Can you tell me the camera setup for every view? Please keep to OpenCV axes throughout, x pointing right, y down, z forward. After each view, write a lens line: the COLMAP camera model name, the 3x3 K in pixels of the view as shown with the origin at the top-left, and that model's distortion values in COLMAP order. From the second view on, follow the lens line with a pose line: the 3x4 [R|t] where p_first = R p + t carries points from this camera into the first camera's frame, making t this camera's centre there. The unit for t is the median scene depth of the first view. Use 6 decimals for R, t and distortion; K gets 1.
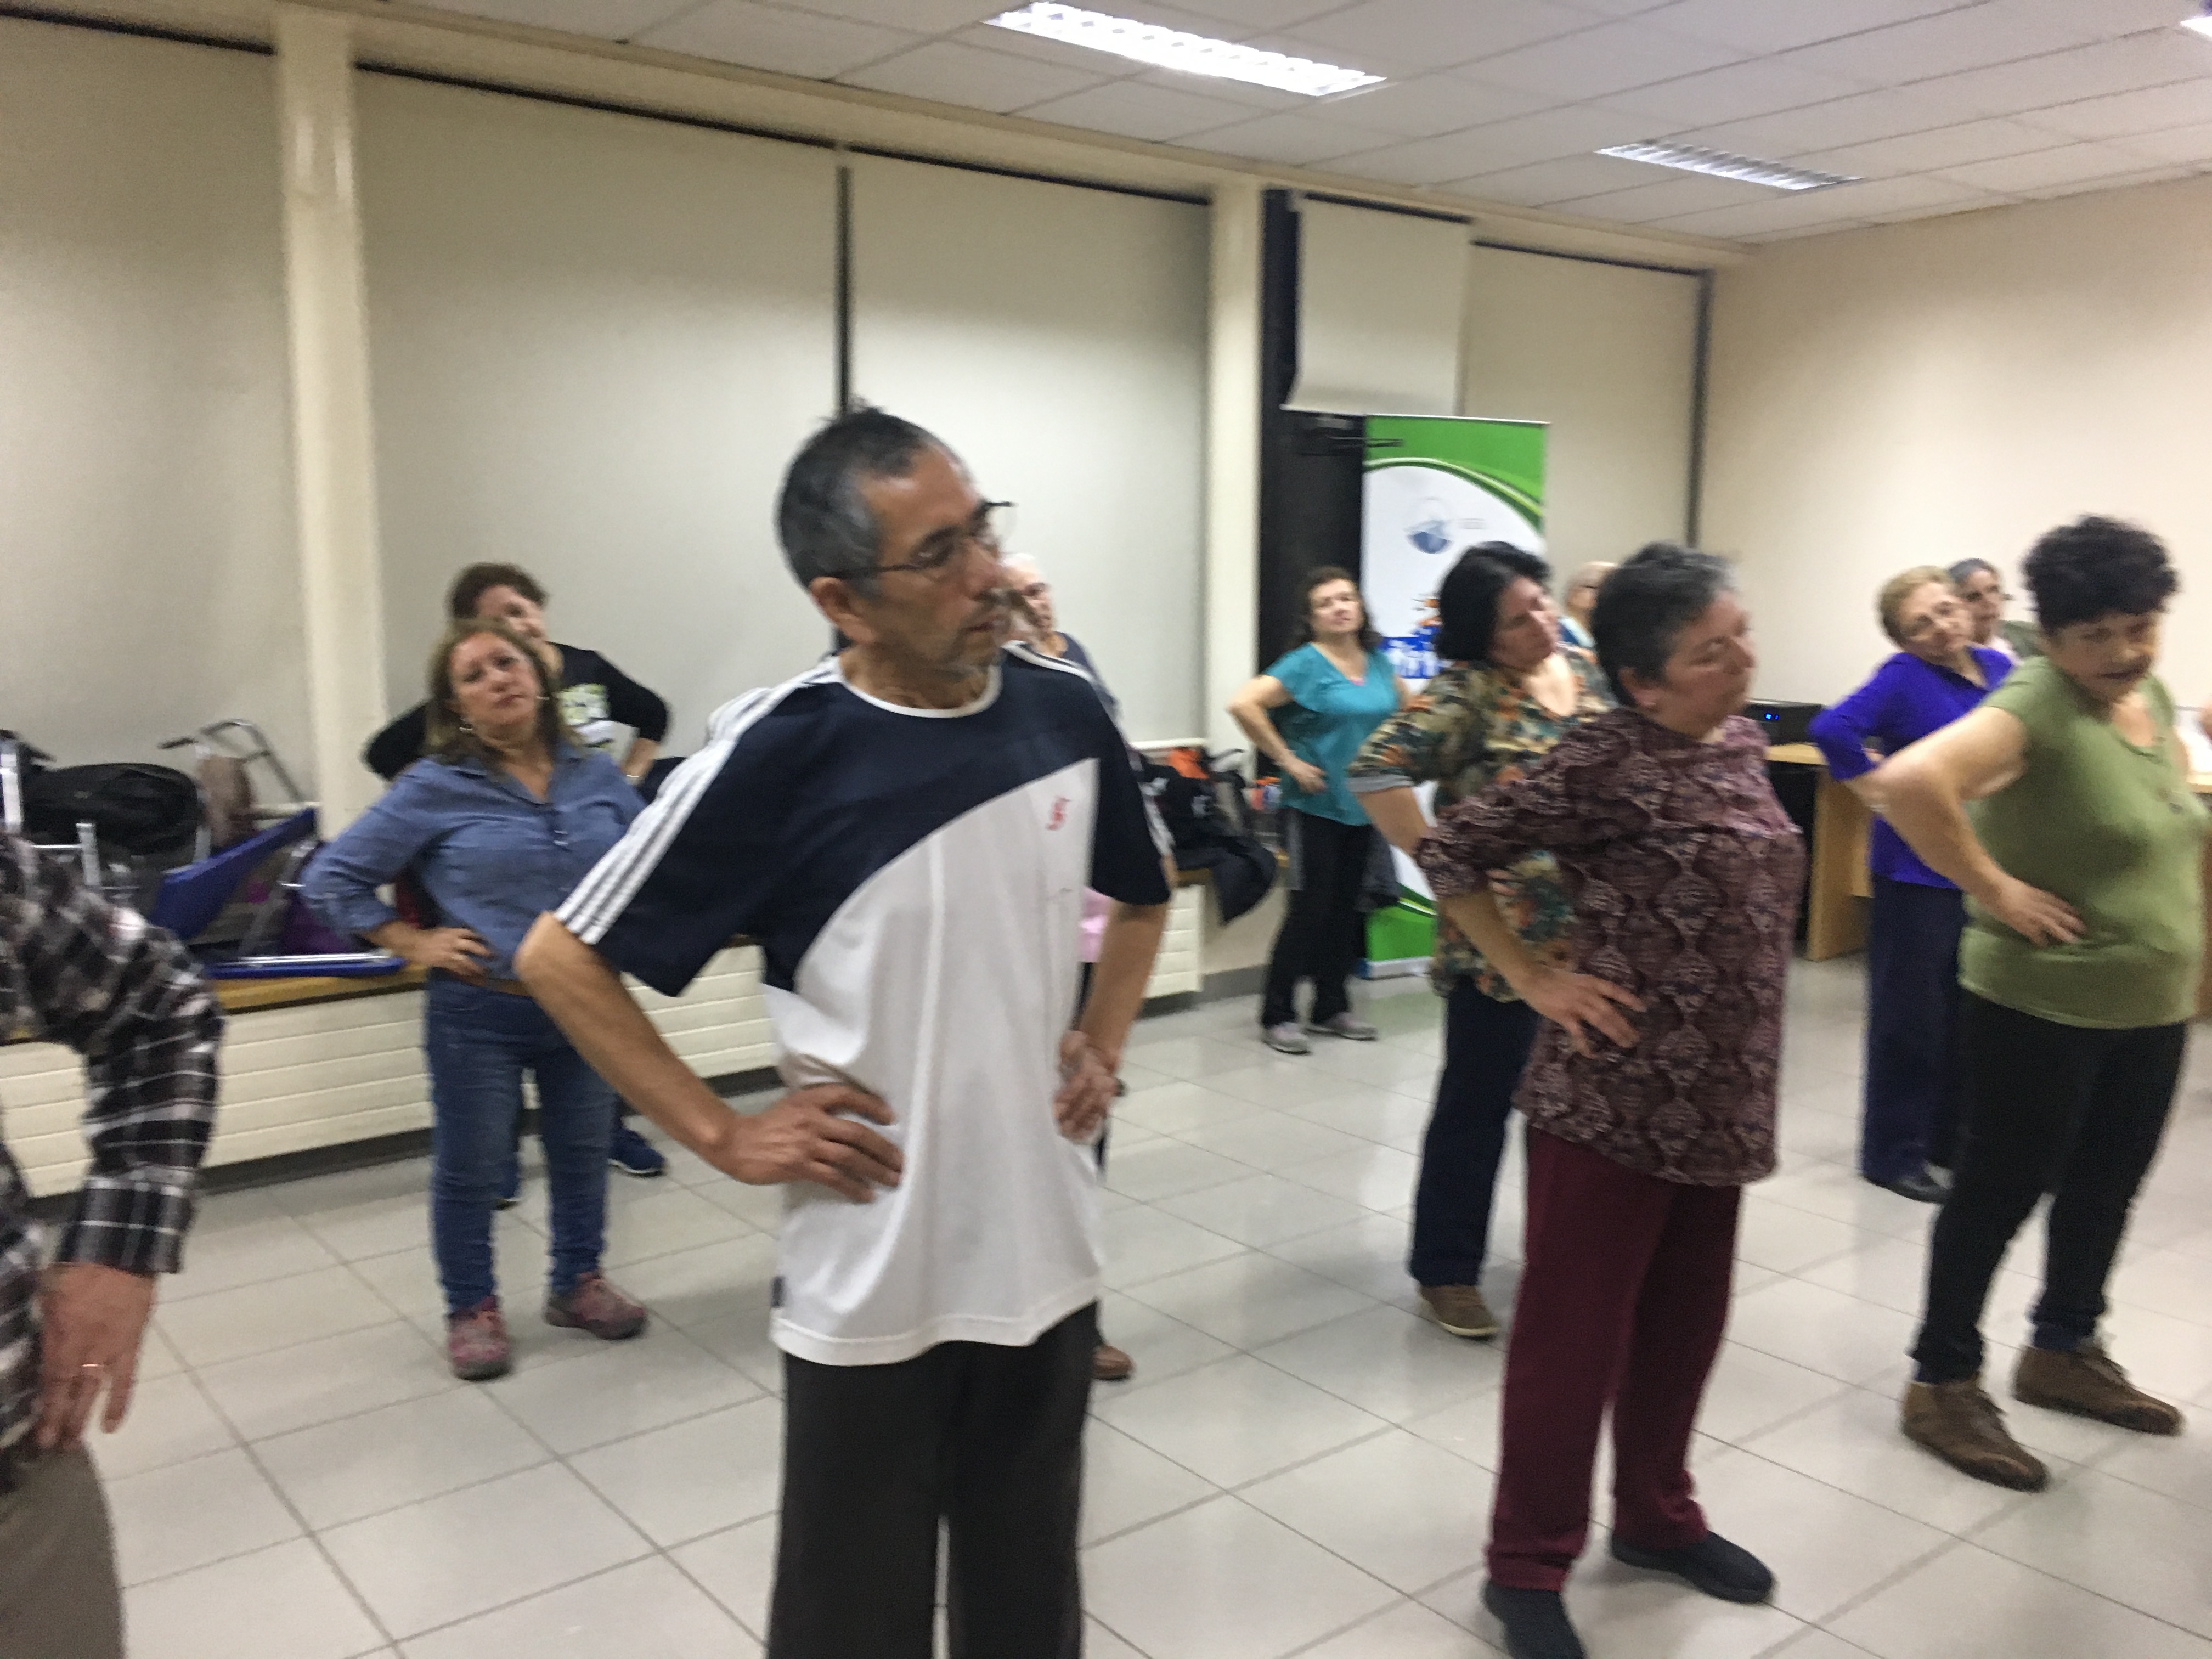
lens RADIAL K [[1873.1, 0, 1106.0], [0, 1873.1, 829.5], [0, 0, 1]] dist [0.111180, -0.137998]
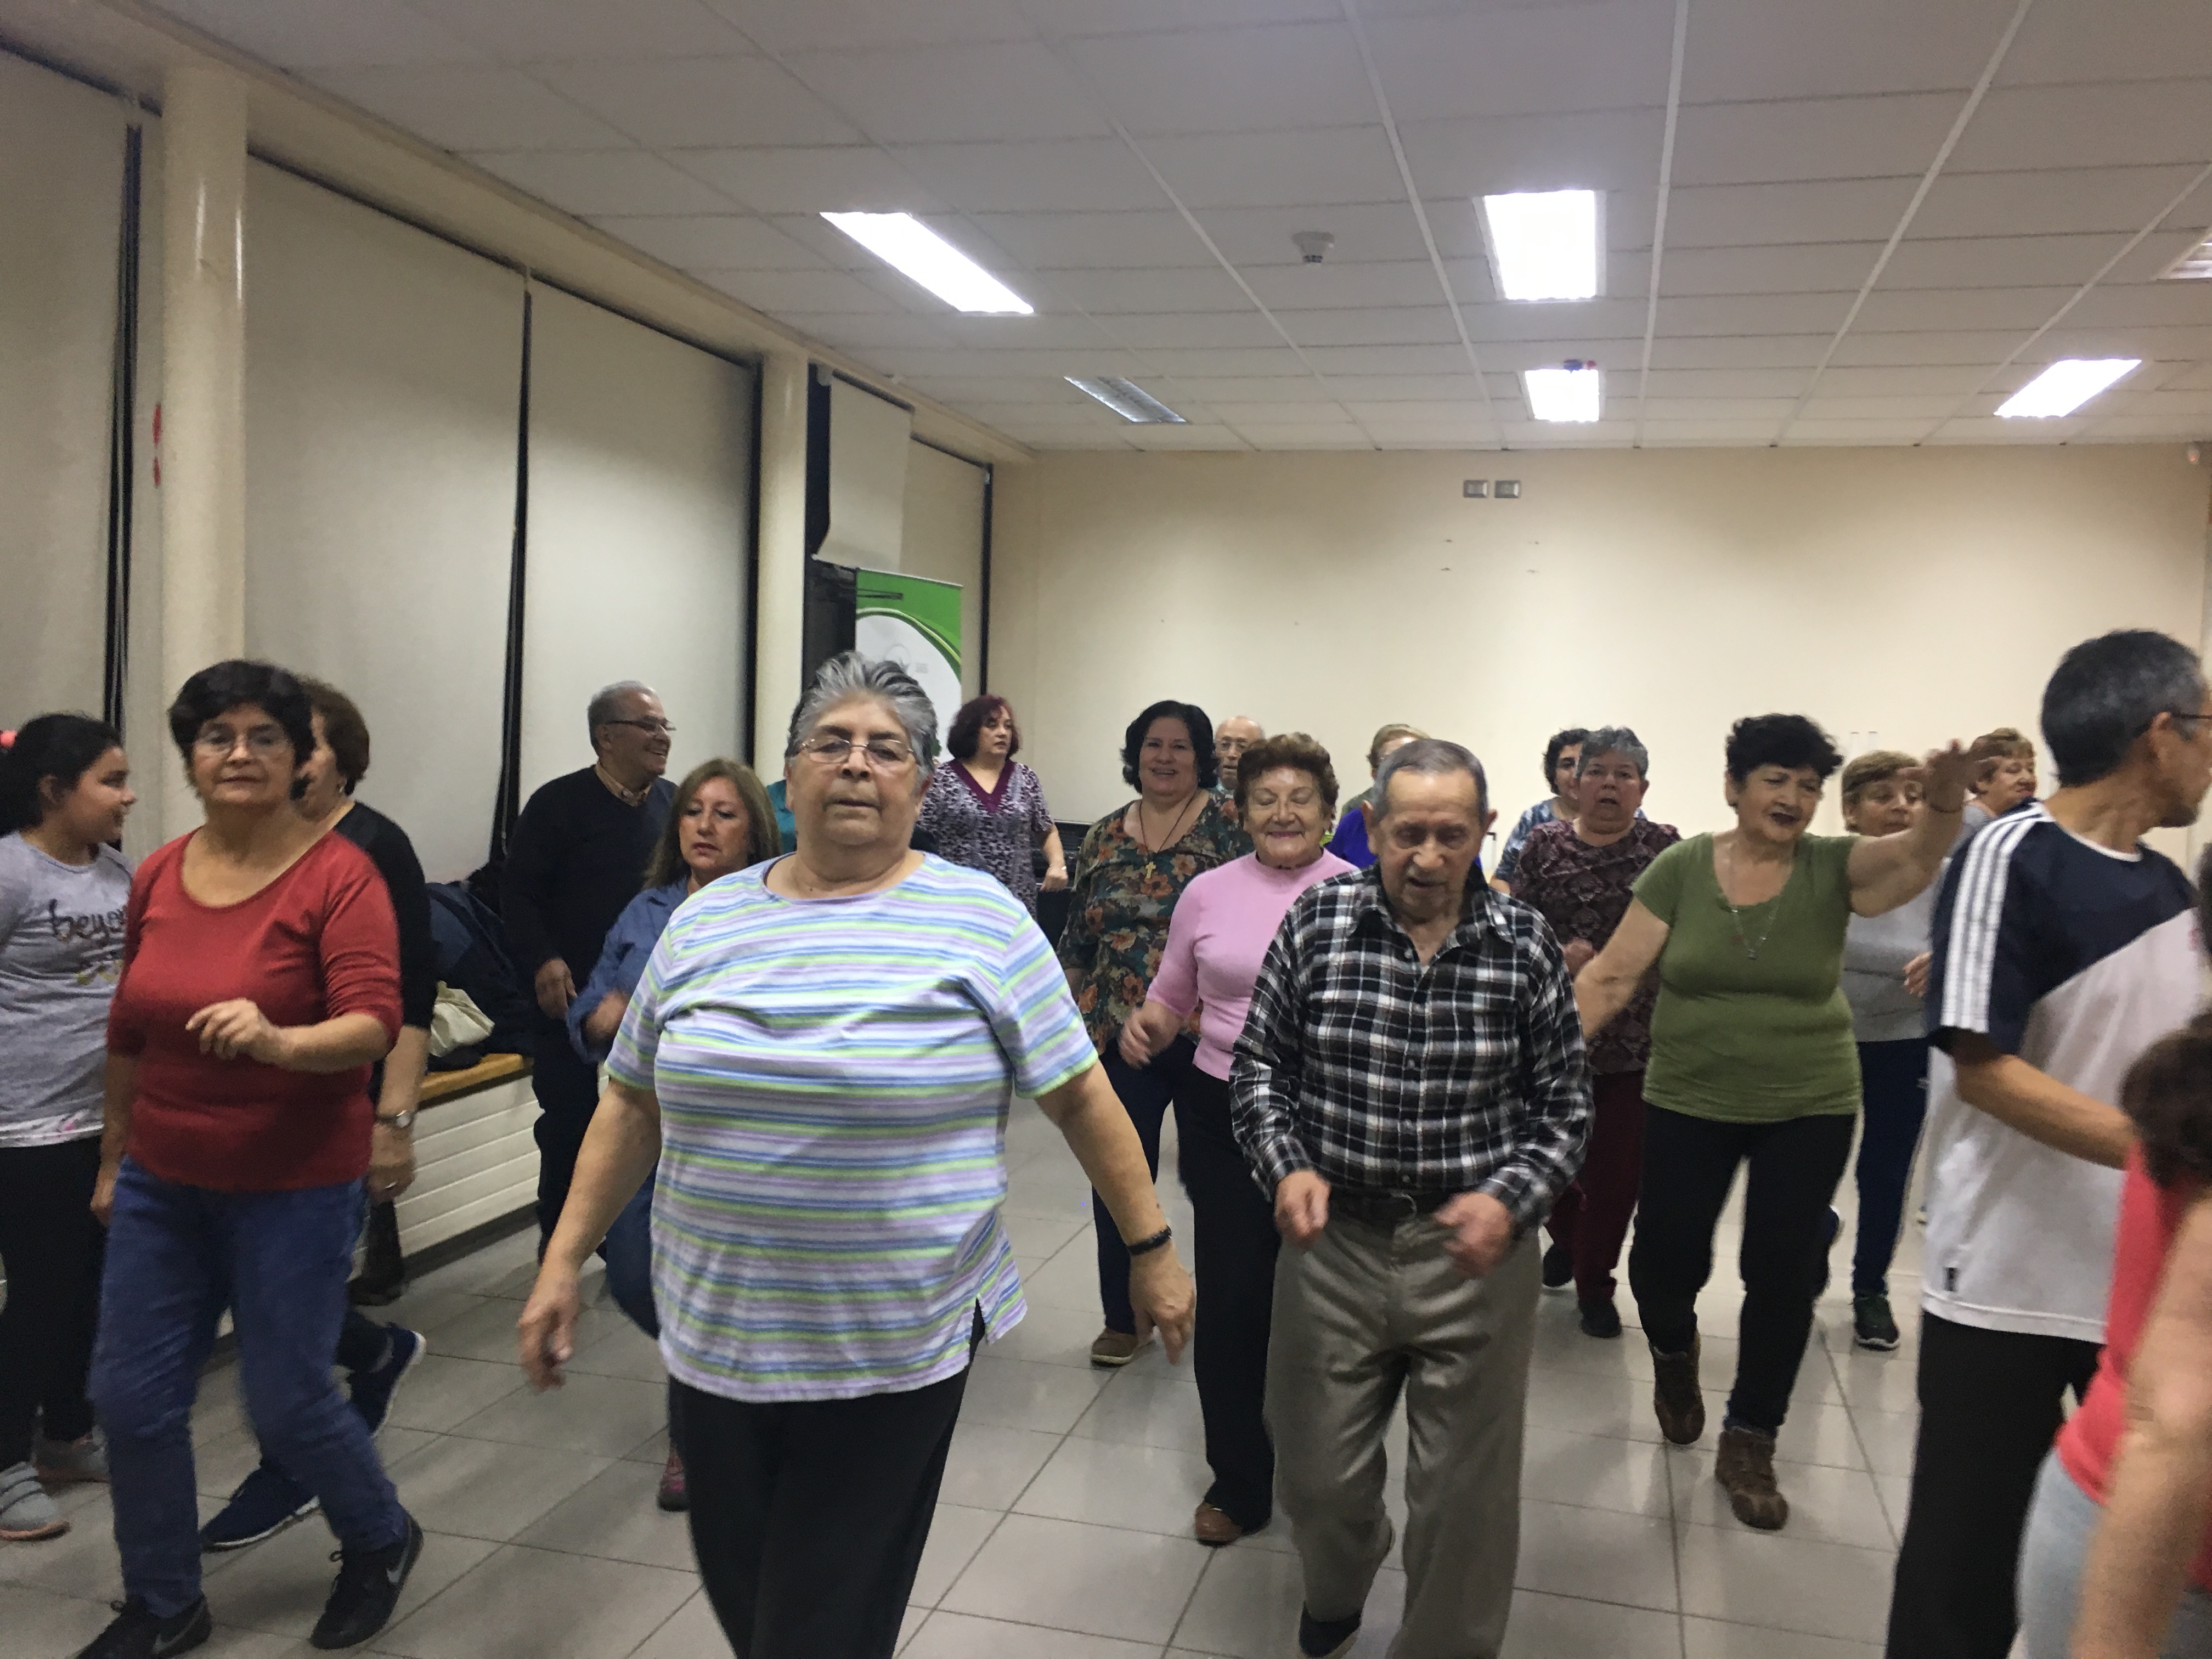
lens RADIAL K [[1897.5, 0, 1106.0], [0, 1897.5, 829.5], [0, 0, 1]] dist [0.107767, -0.142560]
pose [[0.793456, -0.004648, 0.608610, -0.451893], [0.043139, 0.997885, -0.048621, -0.004492], [-0.607097, 0.064833, 0.791979, 0.028385]]
